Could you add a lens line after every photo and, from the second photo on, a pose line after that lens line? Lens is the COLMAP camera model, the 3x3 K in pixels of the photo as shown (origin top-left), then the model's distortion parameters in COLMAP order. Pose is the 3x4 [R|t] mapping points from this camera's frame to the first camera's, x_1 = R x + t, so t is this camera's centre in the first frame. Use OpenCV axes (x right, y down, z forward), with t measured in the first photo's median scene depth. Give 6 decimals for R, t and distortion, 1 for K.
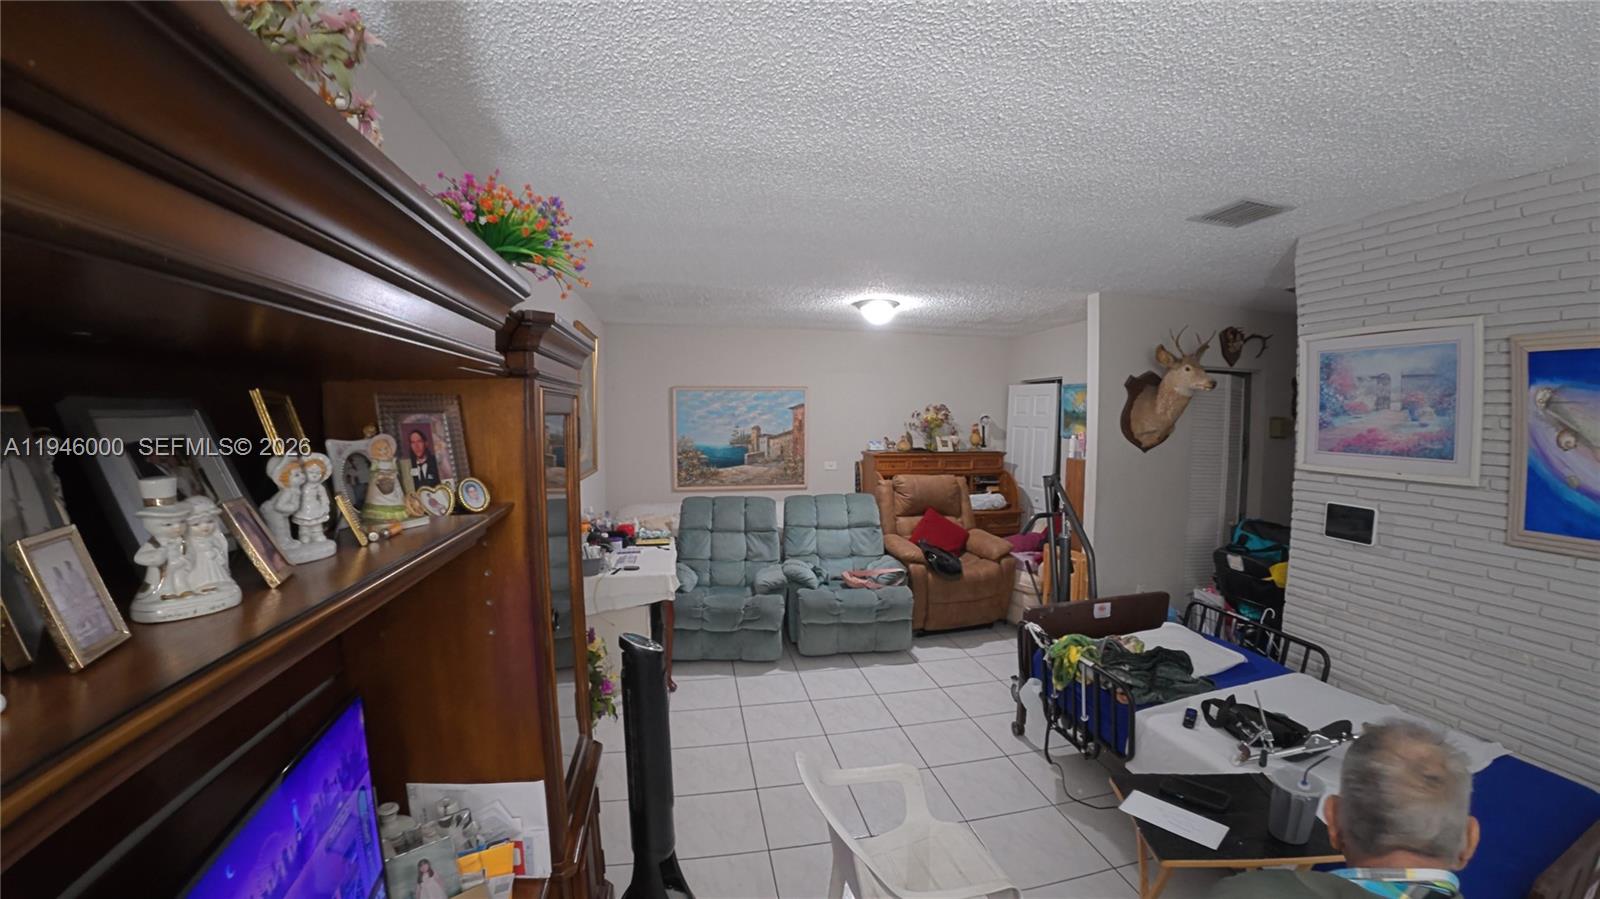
lens RADIAL K [[602.4, 0, 816.8], [0, 602.4, 454.7], [0, 0, 1]] dist [-0.117958, 0.010974]
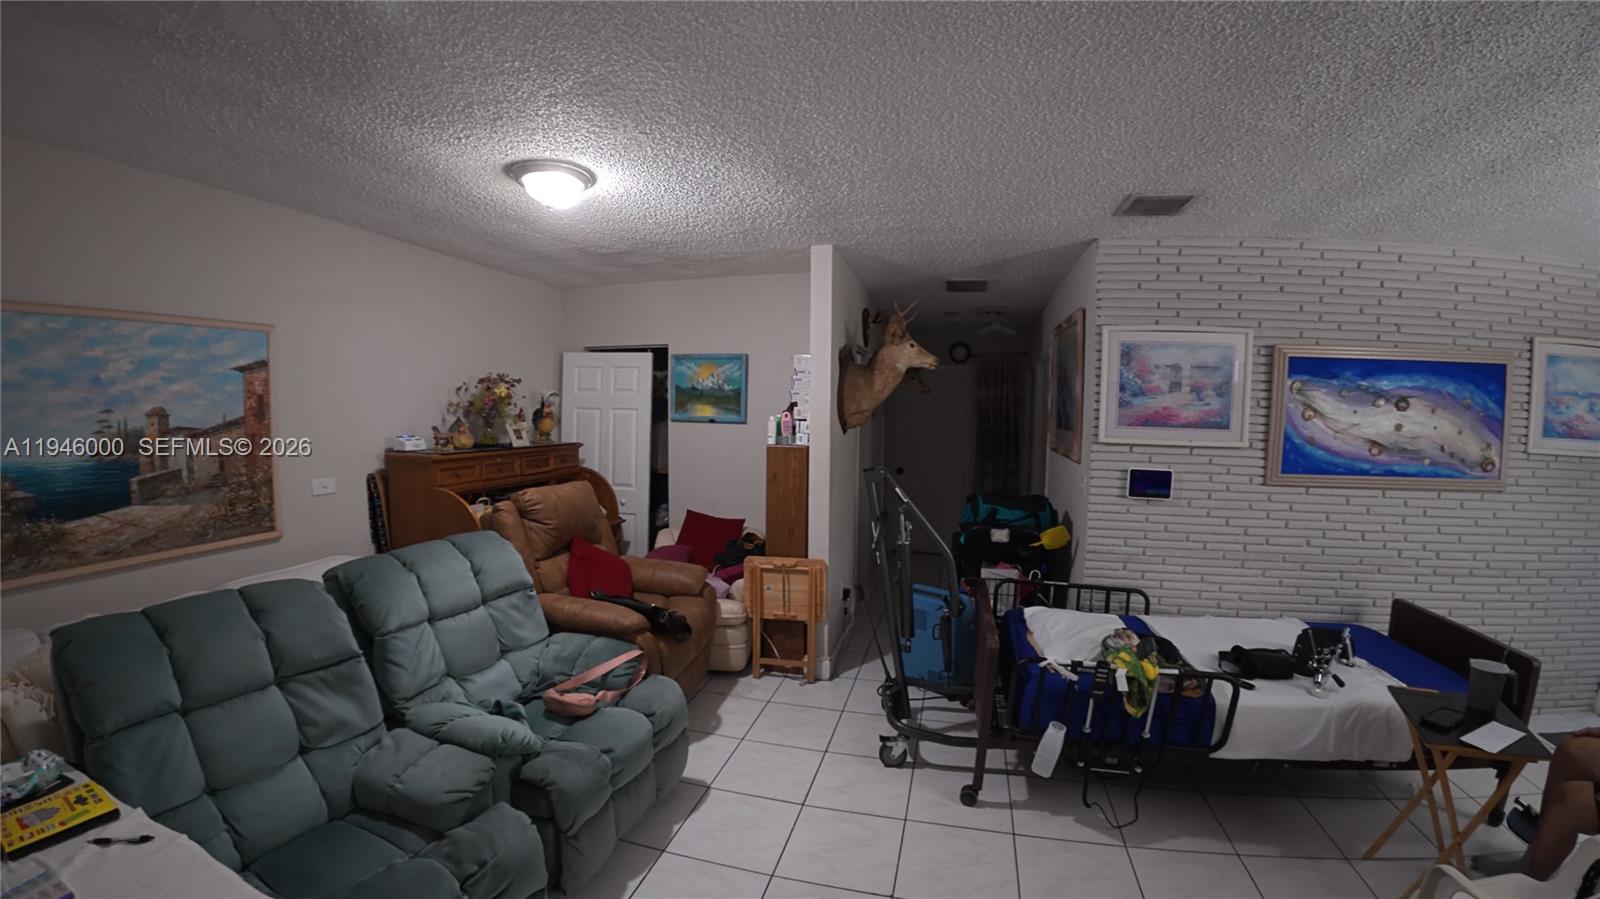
lens RADIAL K [[602.4, 0, 786.1], [0, 602.4, 457.4], [0, 0, 1]] dist [-0.117958, 0.010974]
pose [[0.449741, -0.064939, 0.890795, -0.517996], [0.041464, 0.997796, 0.051805, -0.033442], [-0.892196, 0.013637, 0.451443, 1.076235]]
